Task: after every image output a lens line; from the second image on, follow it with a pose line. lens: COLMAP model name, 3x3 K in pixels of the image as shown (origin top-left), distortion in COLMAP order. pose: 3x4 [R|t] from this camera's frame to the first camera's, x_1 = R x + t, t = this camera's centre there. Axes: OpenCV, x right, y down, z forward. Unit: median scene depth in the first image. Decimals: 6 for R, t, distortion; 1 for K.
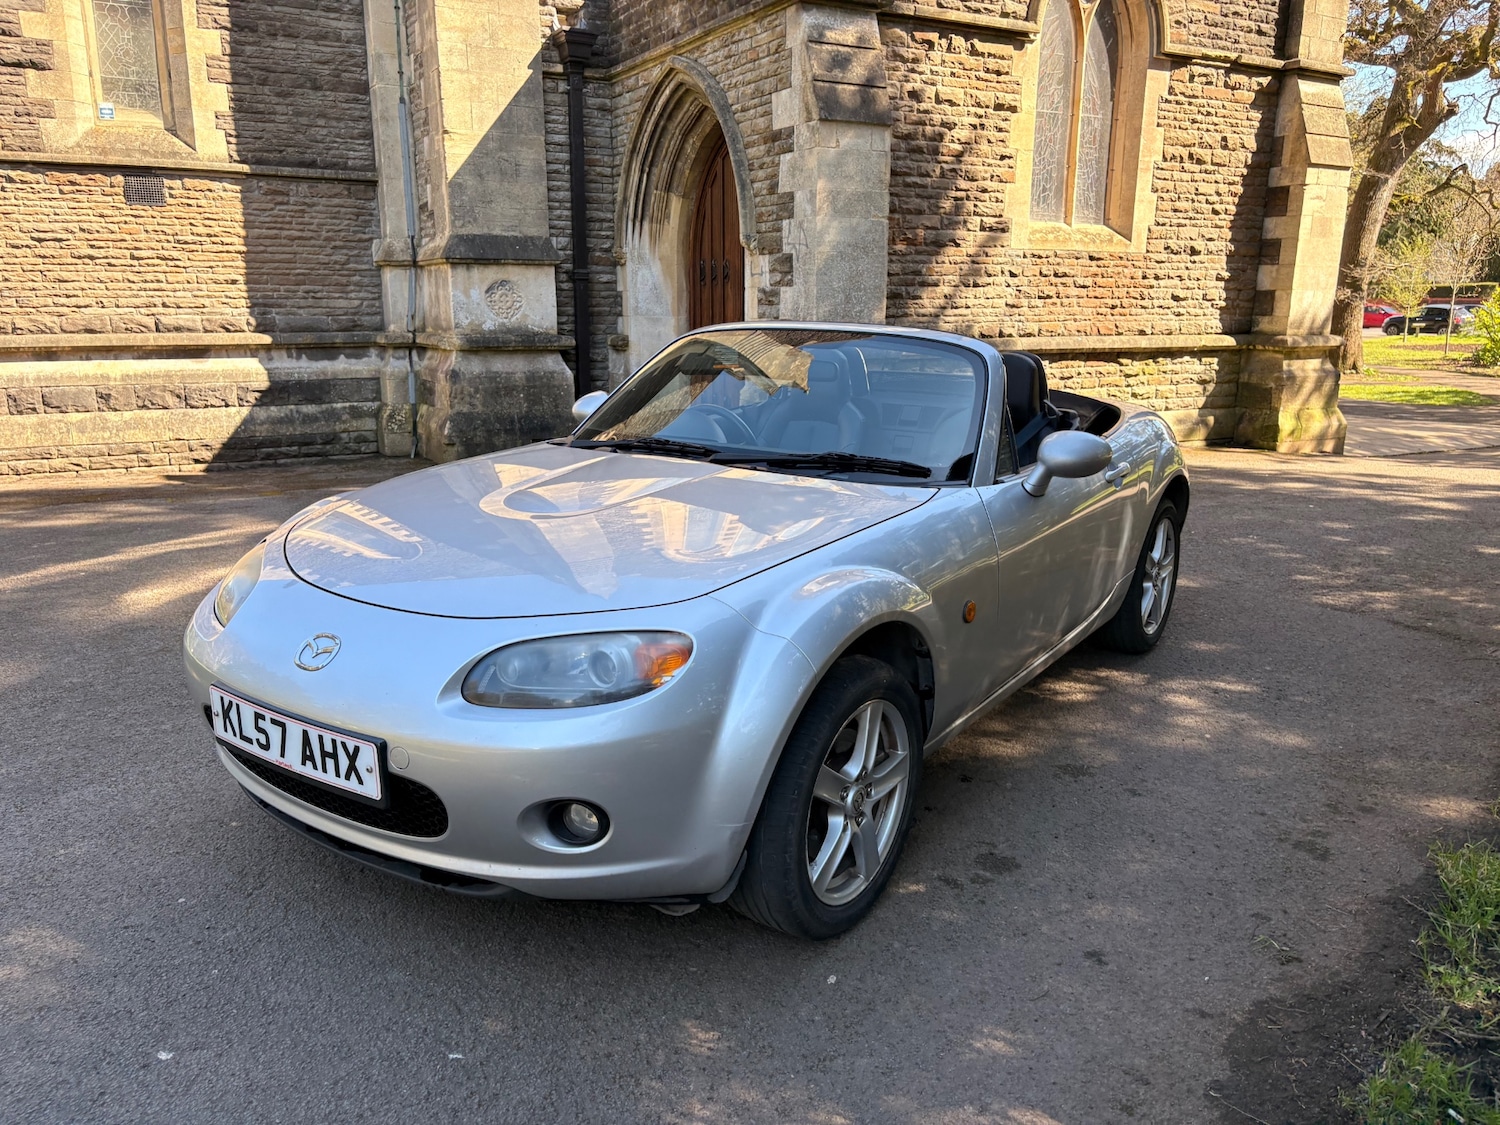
lens RADIAL K [[1149.5, 0, 750.0], [0, 1149.5, 562.5], [0, 0, 1]] dist [0.027345, 0.000768]
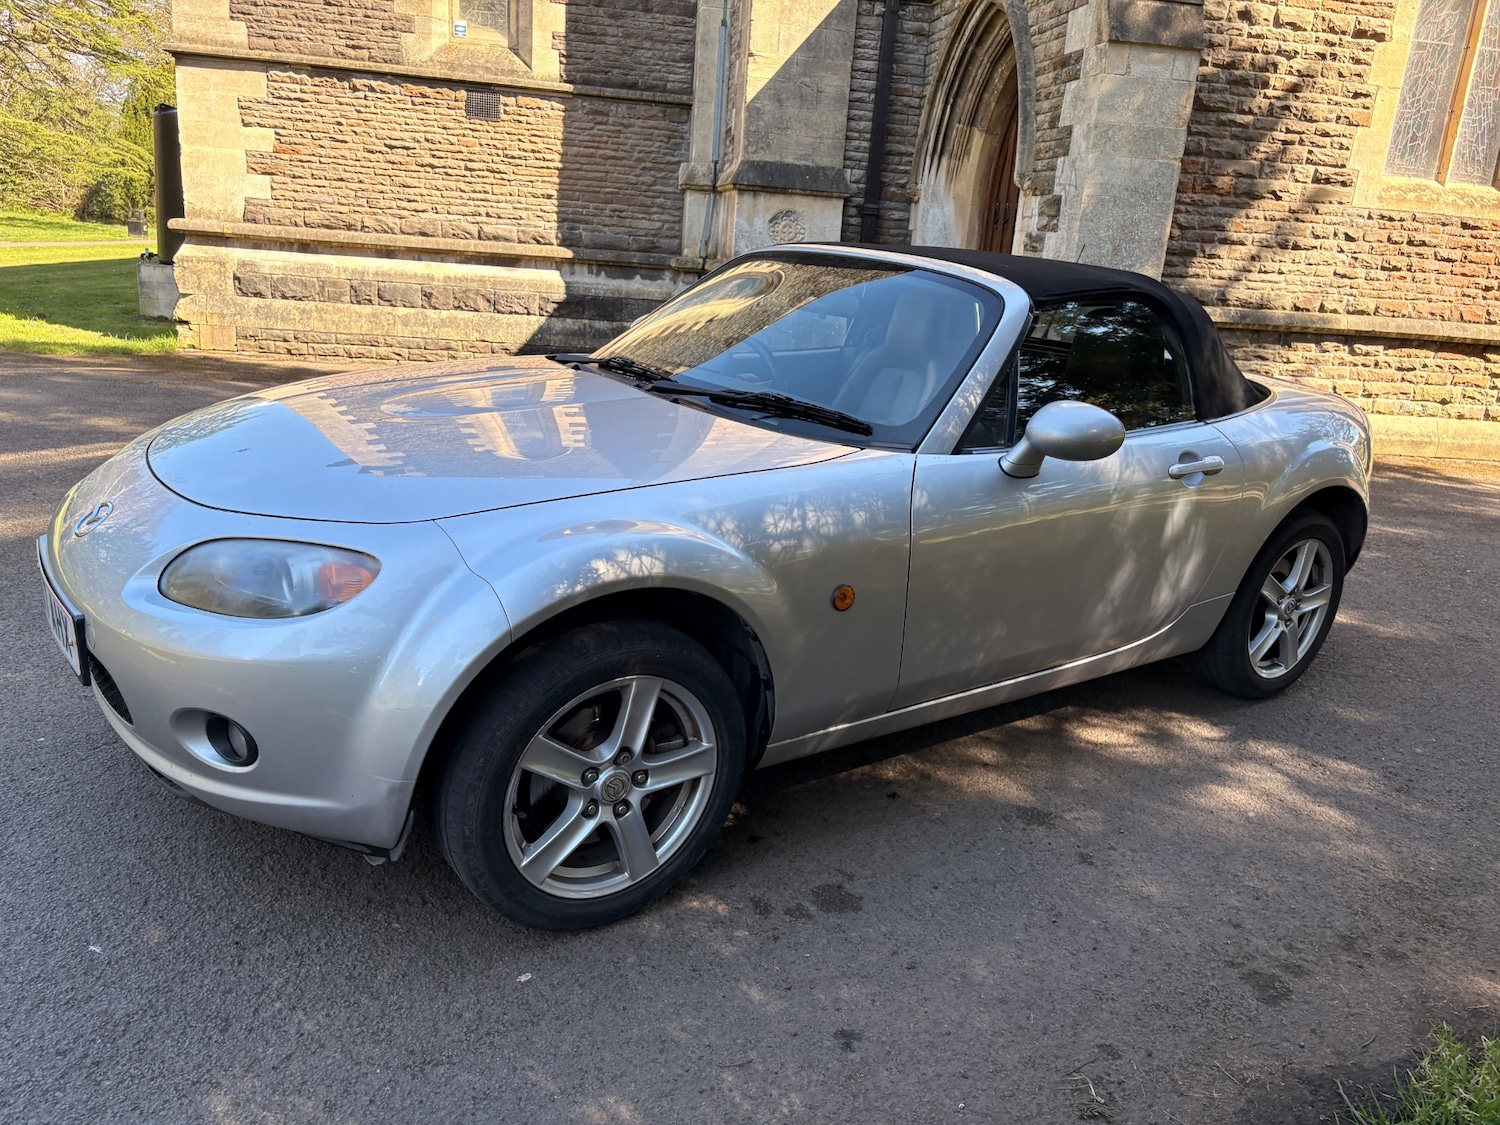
lens RADIAL K [[1149.5, 0, 750.0], [0, 1149.5, 562.5], [0, 0, 1]] dist [0.027345, 0.000768]
pose [[0.937723, 0.158288, -0.309227, 0.110889], [-0.145406, 0.987272, 0.064427, -0.007559], [0.315489, -0.015451, 0.948804, 0.055958]]
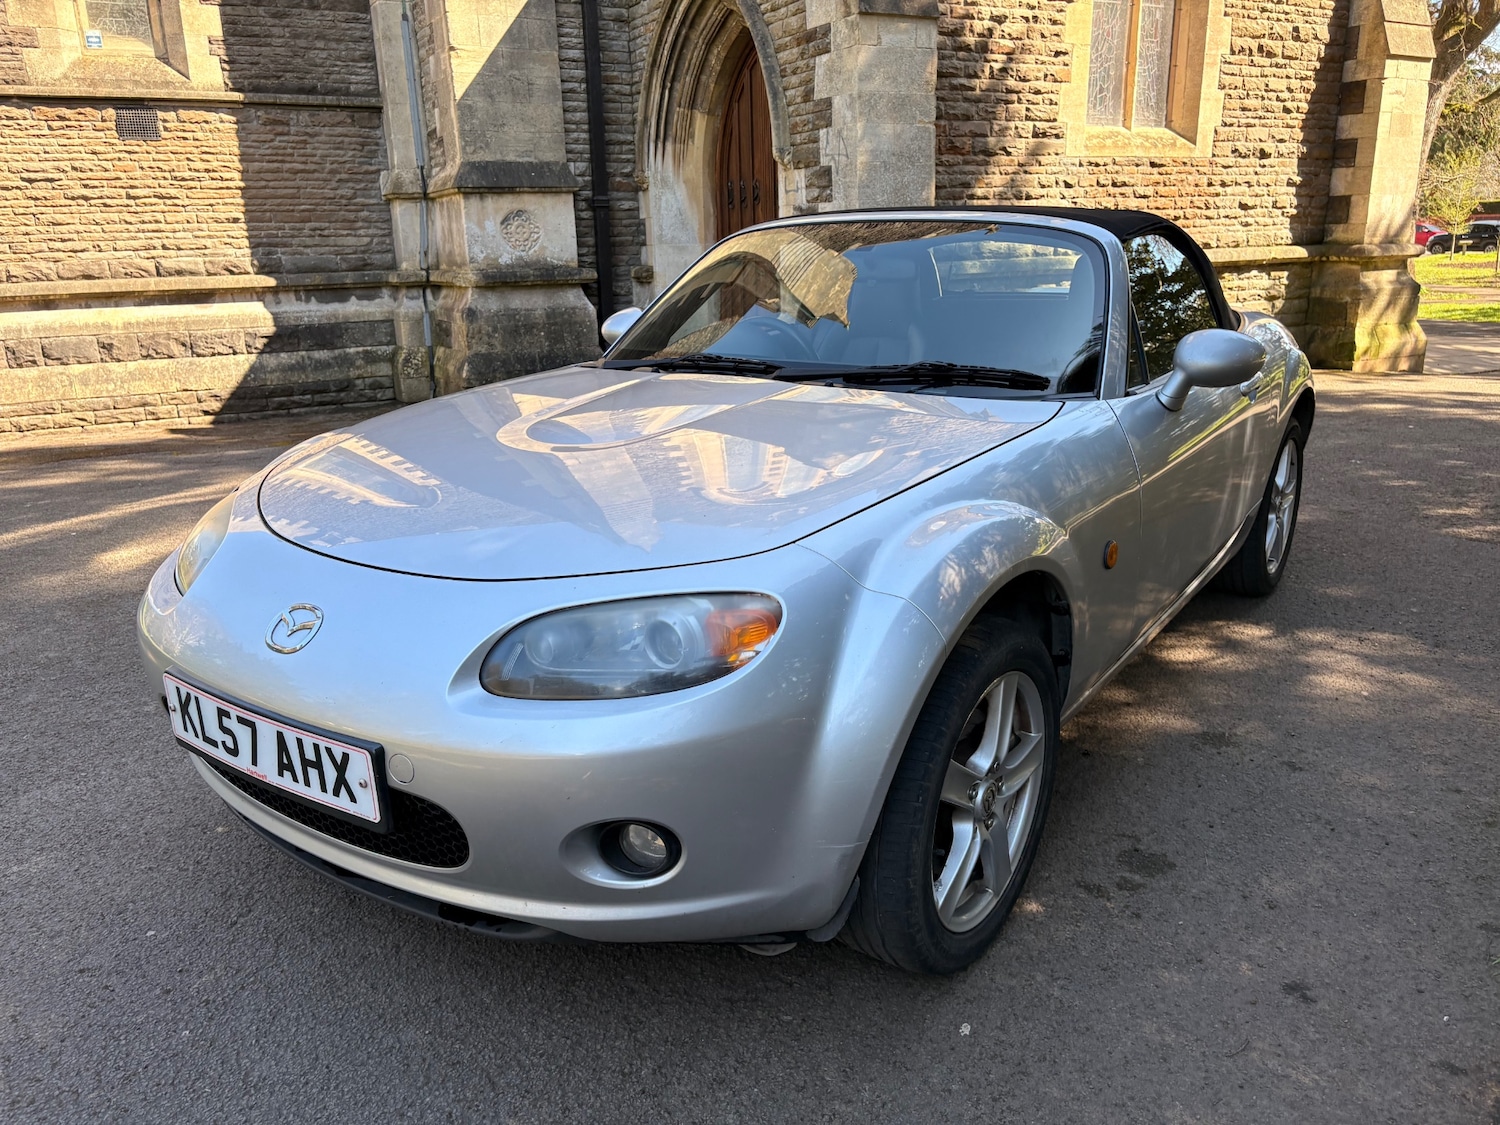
lens RADIAL K [[1144.2, 0, 752.1], [0, 1144.2, 562.6], [0, 0, 1]] dist [0.036881, -0.028626]
pose [[0.999501, -0.023739, -0.020835, -0.012216], [0.024736, 0.998494, 0.048972, 0.000748], [0.019641, -0.049463, 0.998583, 0.057025]]
